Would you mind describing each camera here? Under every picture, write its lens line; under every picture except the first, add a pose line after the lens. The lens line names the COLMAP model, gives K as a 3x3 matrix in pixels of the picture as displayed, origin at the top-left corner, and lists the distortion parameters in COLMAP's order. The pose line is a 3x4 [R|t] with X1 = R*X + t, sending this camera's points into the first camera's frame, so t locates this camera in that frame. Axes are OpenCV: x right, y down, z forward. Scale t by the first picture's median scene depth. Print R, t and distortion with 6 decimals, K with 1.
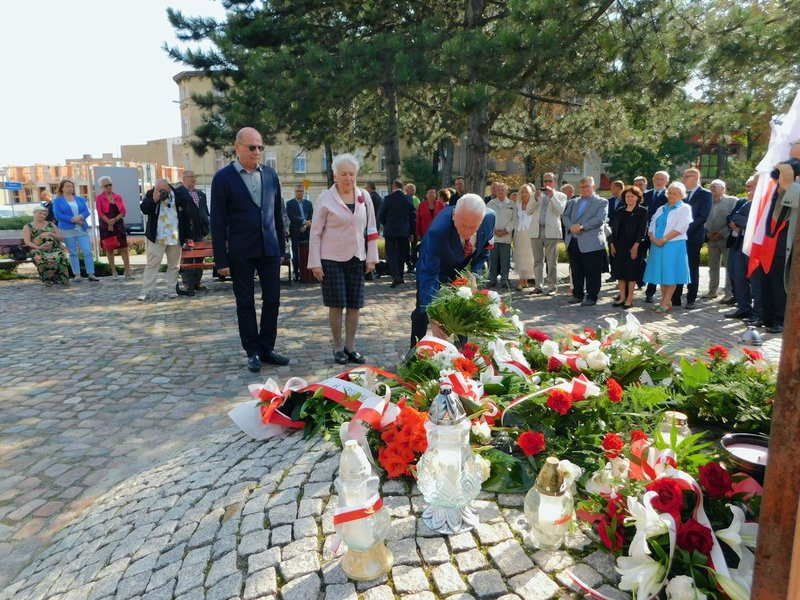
lens RADIAL K [[533.9, 0, 402.3], [0, 533.9, 299.4], [0, 0, 1]] dist [-0.064976, 0.057871]
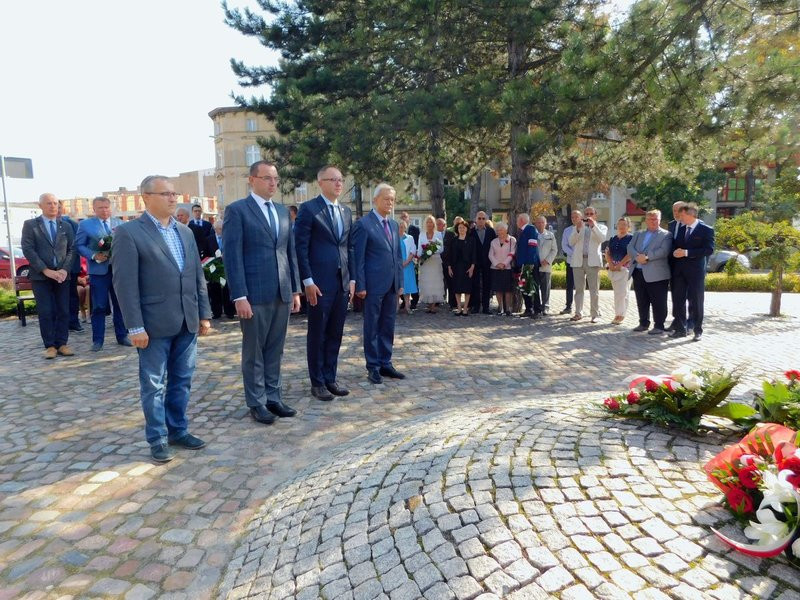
lens RADIAL K [[533.6, 0, 402.2], [0, 533.6, 299.1], [0, 0, 1]] dist [-0.064512, 0.057904]
pose [[0.999098, -0.006229, -0.042014, -0.242664], [0.004162, 0.998785, -0.049108, -0.017725], [0.042269, 0.048889, 0.997909, -0.237157]]
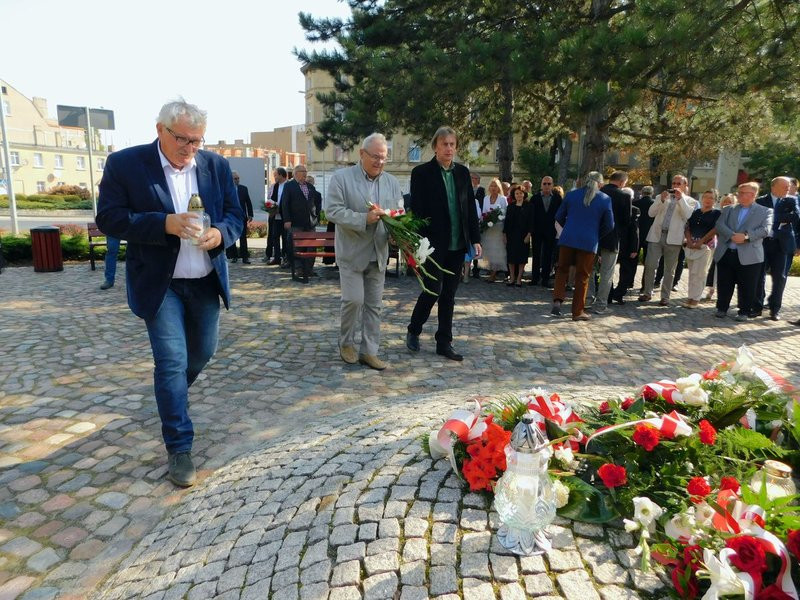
lens RADIAL K [[533.6, 0, 402.2], [0, 533.6, 299.1], [0, 0, 1]] dist [-0.064512, 0.057904]
pose [[0.978373, 0.065350, -0.196253, 0.020054], [-0.061391, 0.997770, 0.026197, -0.054162], [0.197527, -0.013582, 0.980203, -0.049603]]
